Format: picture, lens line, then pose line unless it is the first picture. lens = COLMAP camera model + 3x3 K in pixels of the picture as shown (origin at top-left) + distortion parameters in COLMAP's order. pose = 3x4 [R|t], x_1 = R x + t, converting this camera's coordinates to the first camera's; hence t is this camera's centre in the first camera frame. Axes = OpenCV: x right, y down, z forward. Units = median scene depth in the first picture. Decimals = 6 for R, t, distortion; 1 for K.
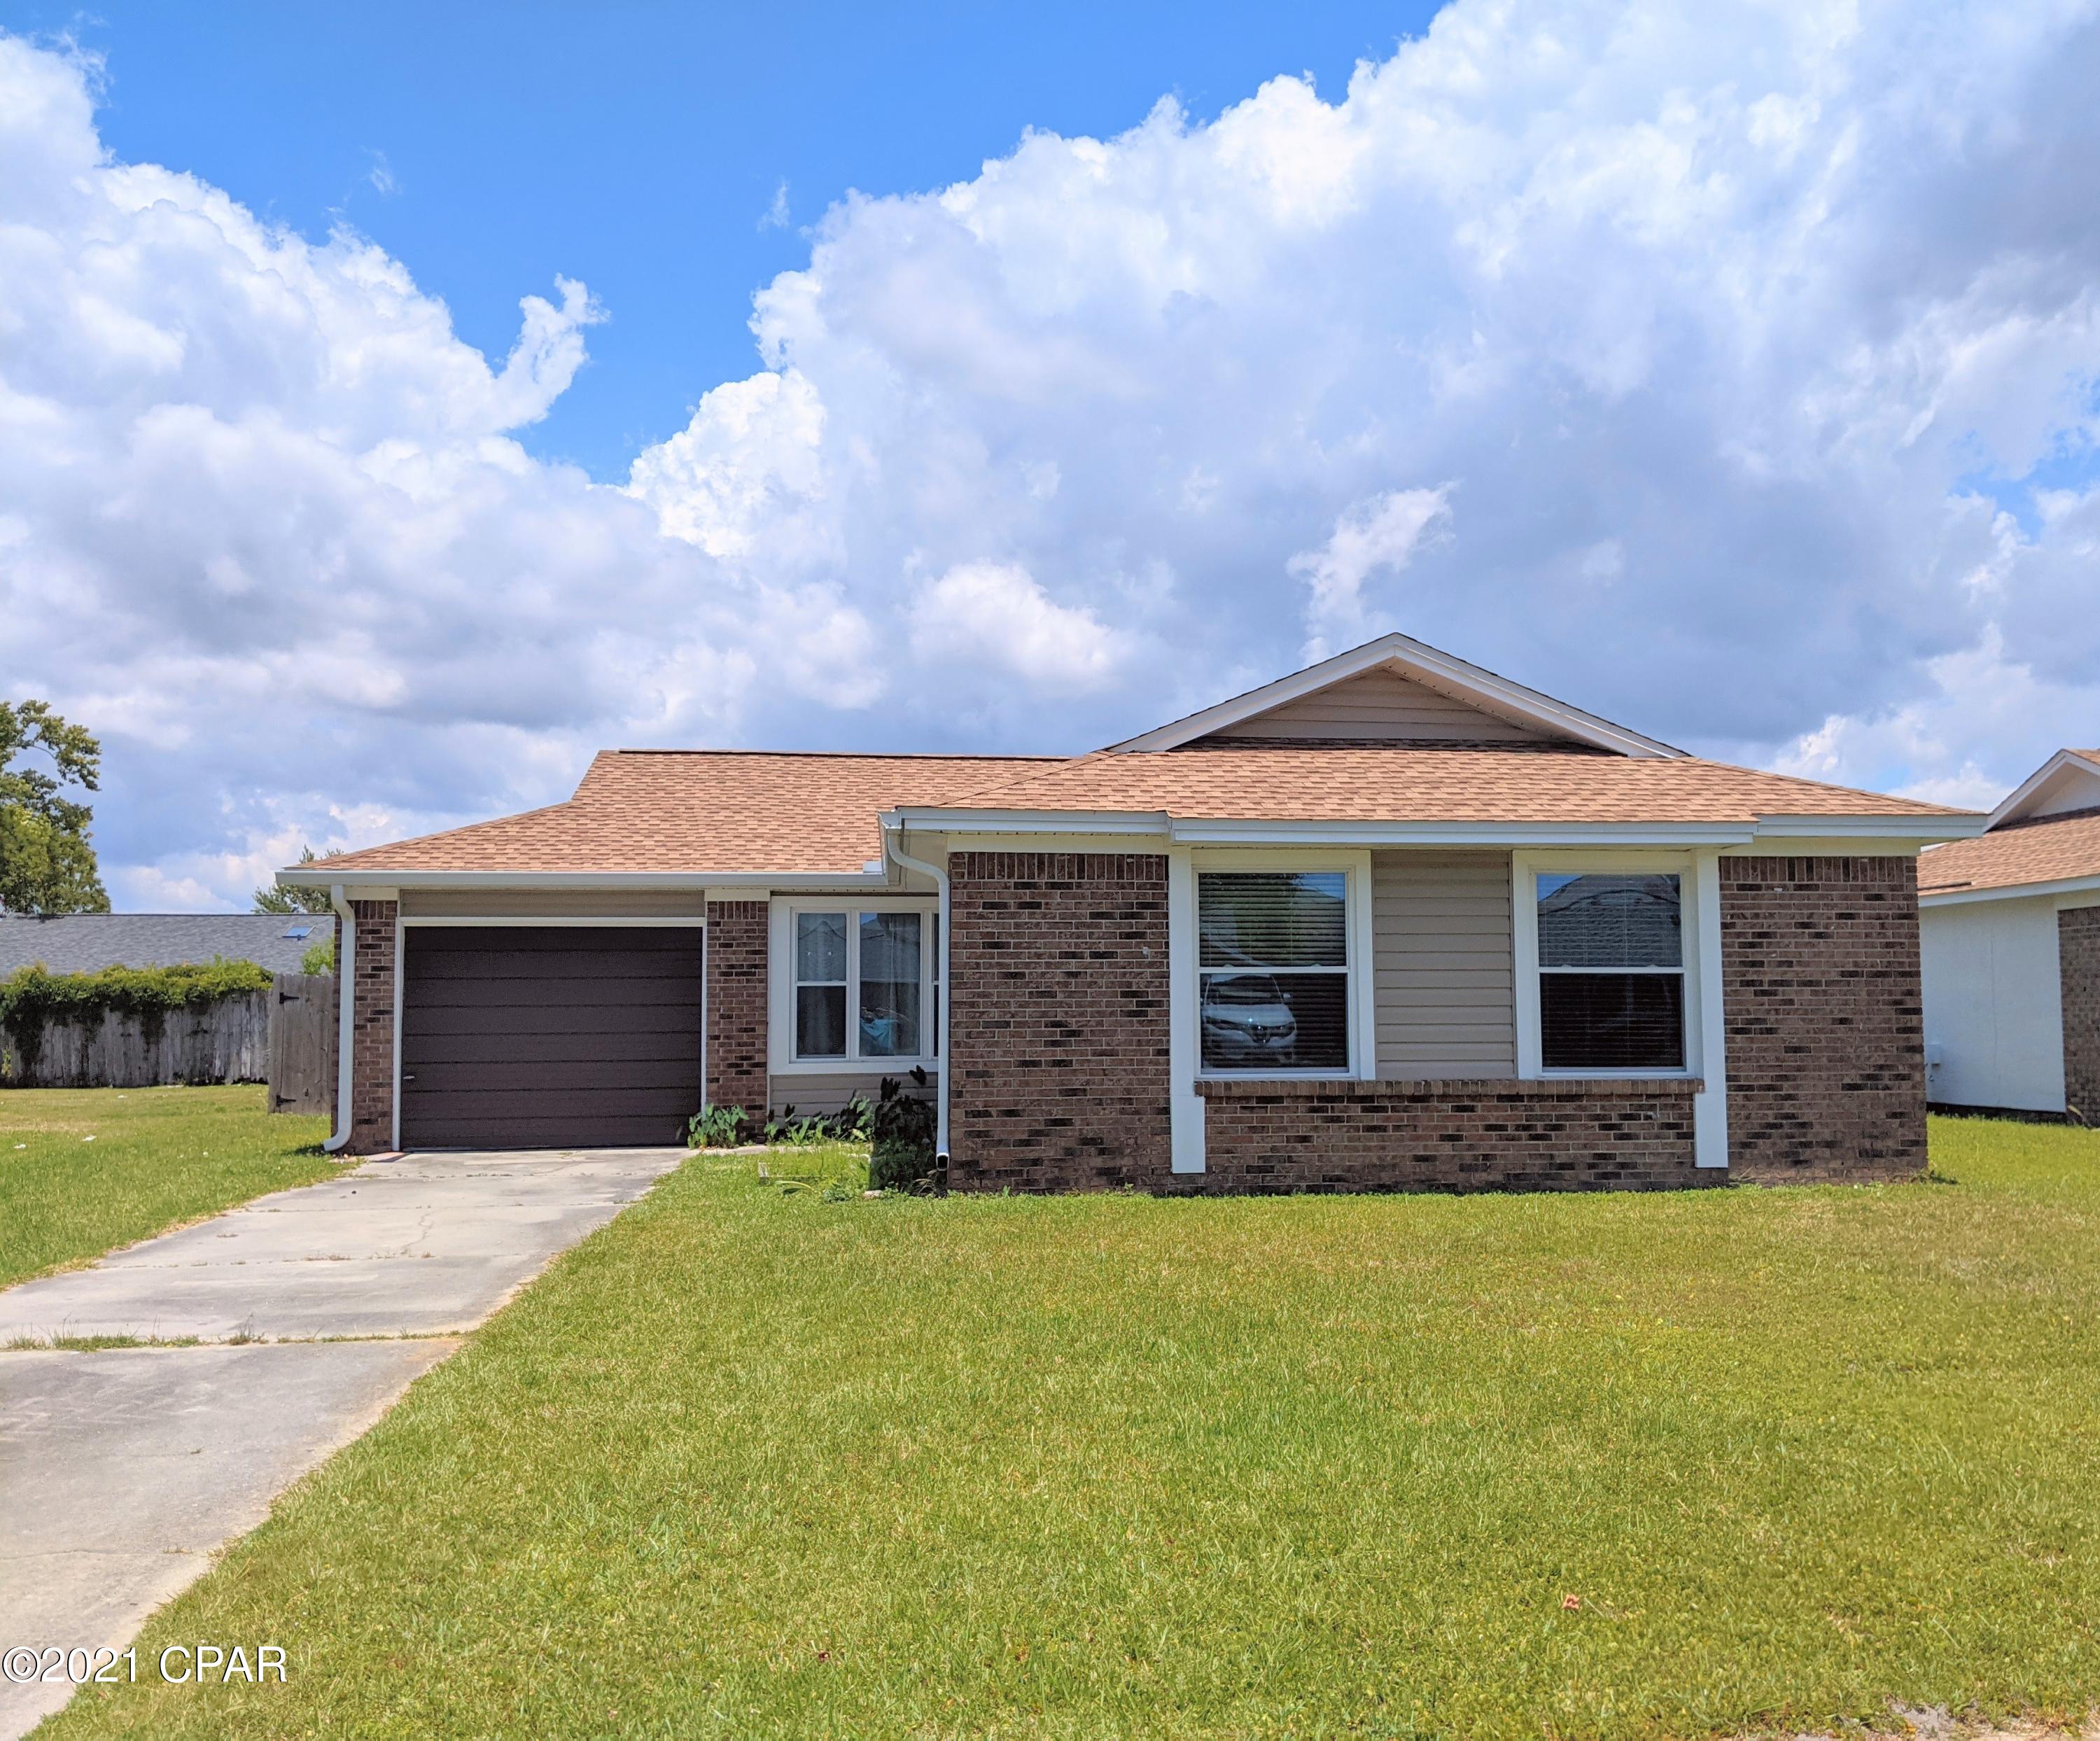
lens RADIAL K [[1802.1, 0, 1049.3], [0, 1802.1, 870.6], [0, 0, 1]] dist [0.075143, -0.017511]
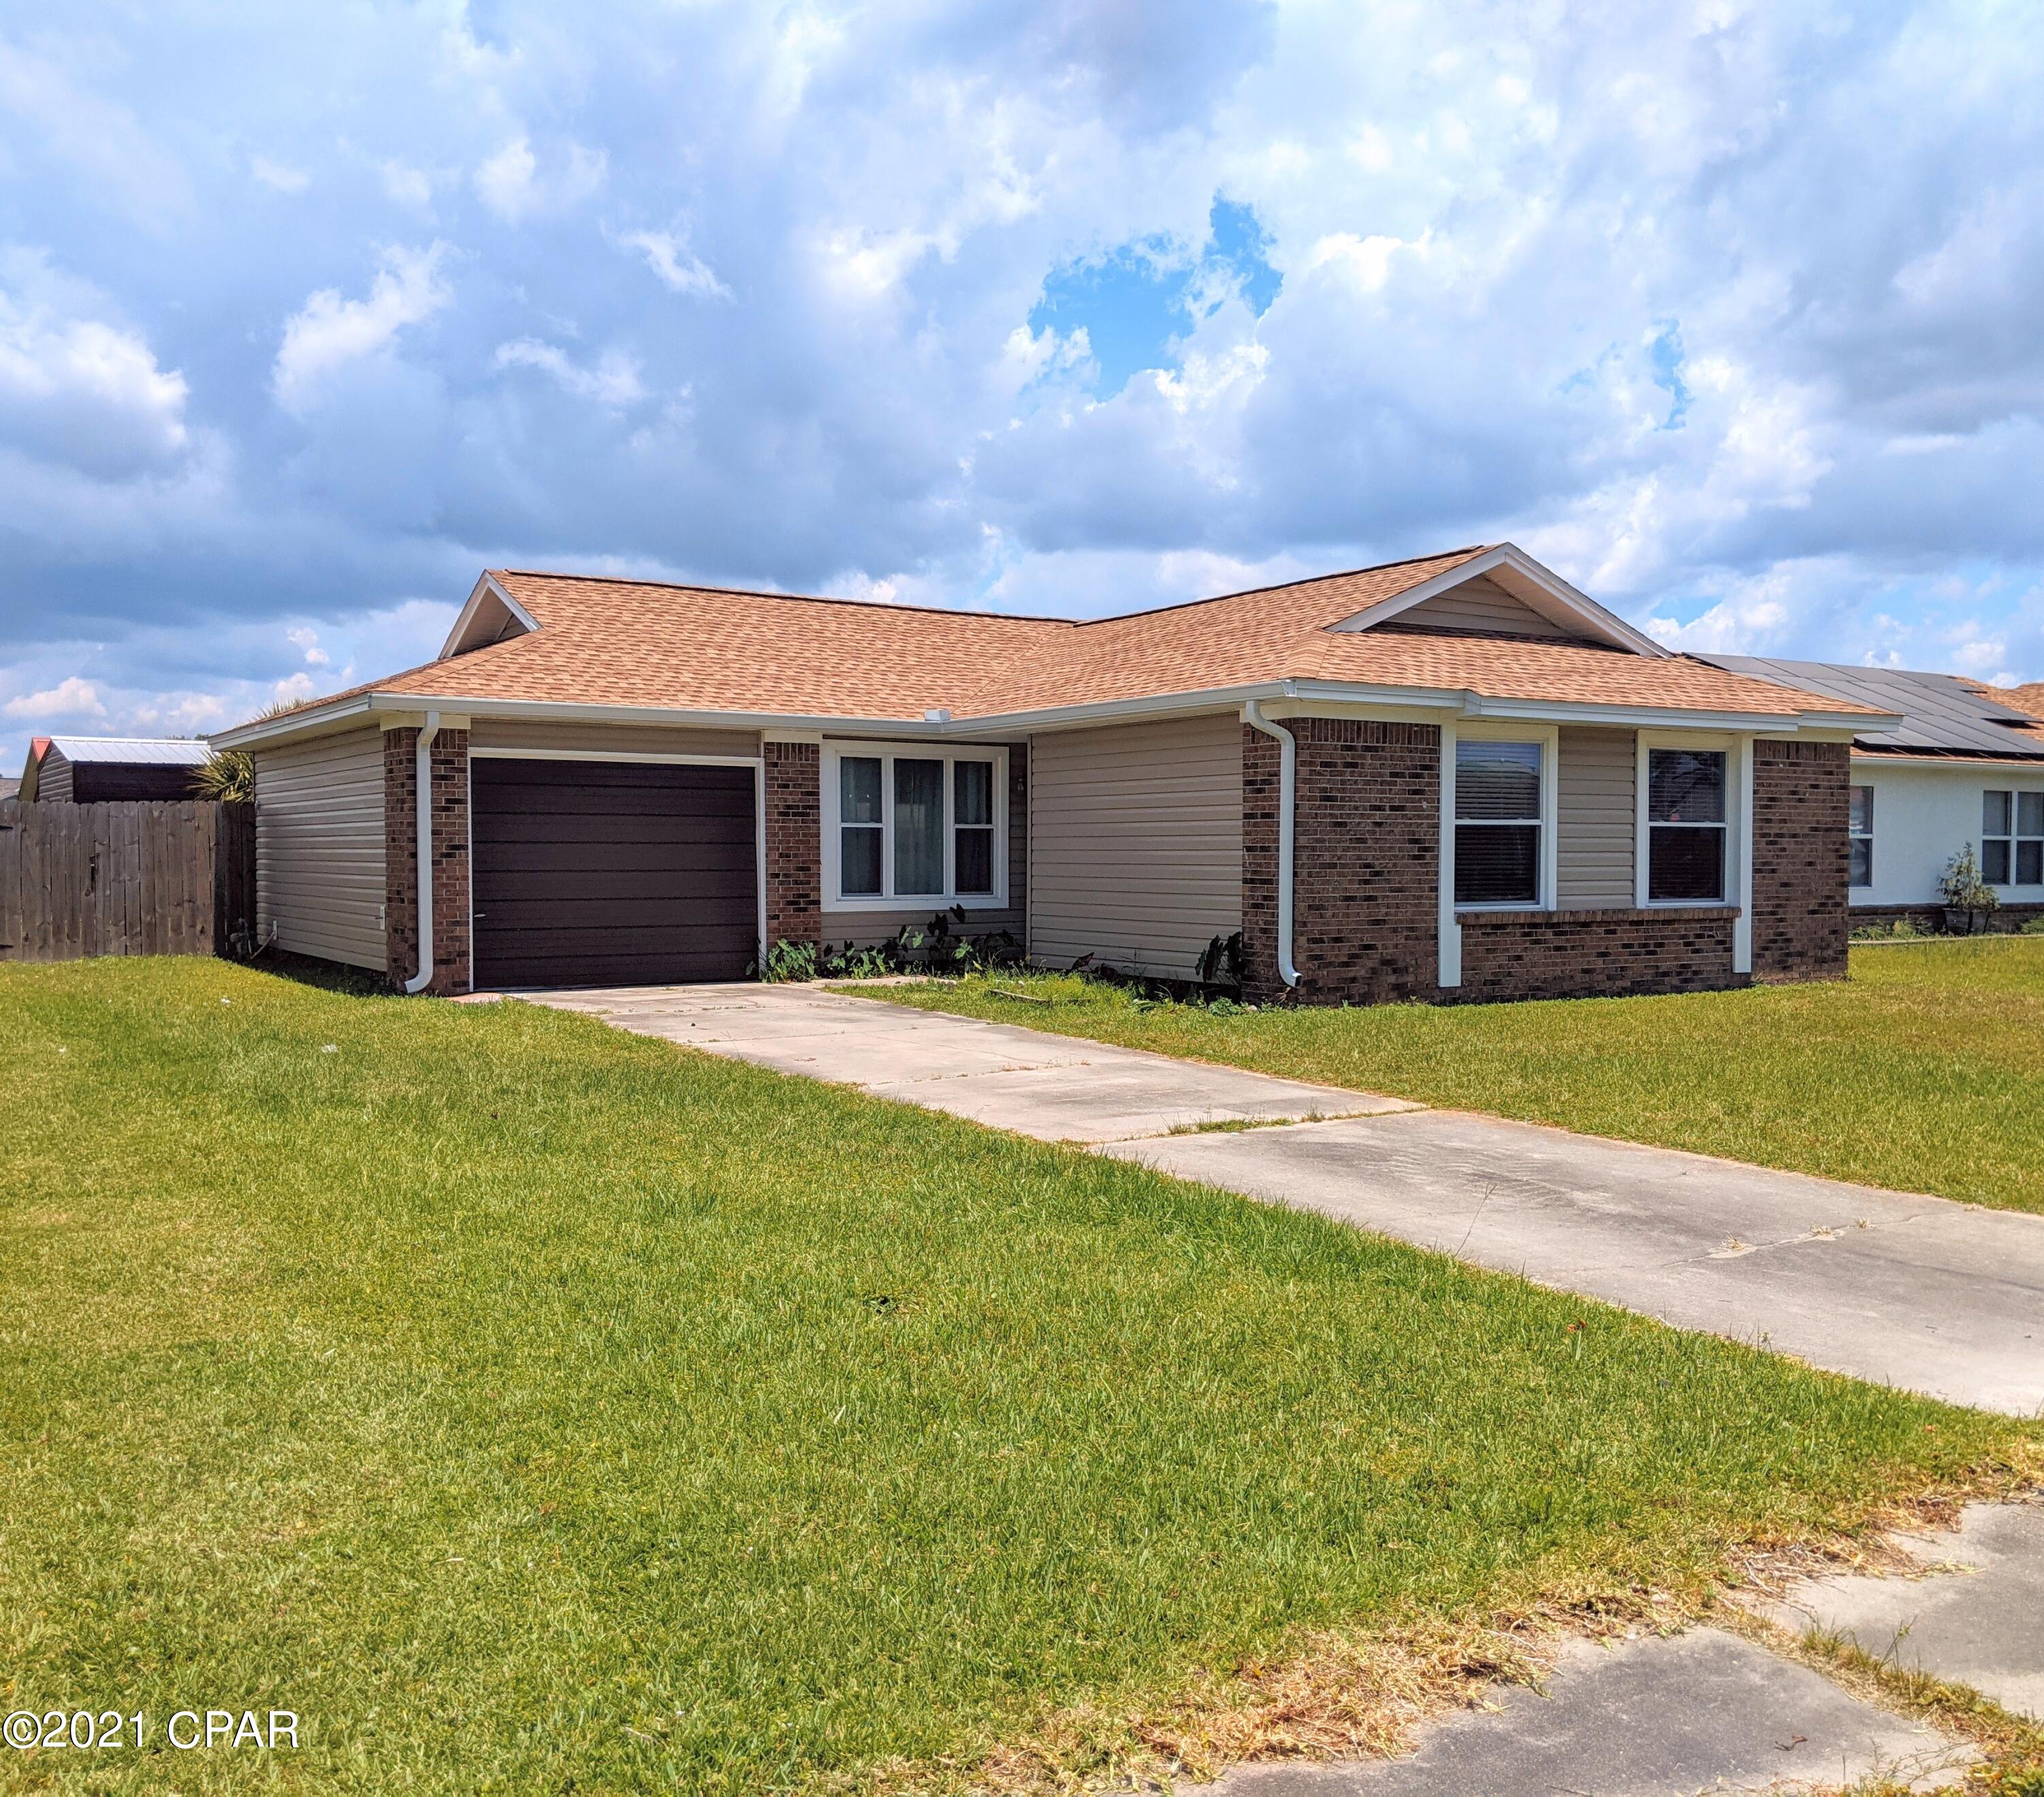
lens RADIAL K [[1851.8, 0, 1021.6], [0, 1851.8, 905.9], [0, 0, 1]] dist [0.090215, 0.000000]
pose [[0.902867, -0.005003, 0.429890, -0.704270], [-0.041012, 0.994370, 0.097707, 0.001097], [-0.427959, -0.105847, 0.897579, -0.005333]]
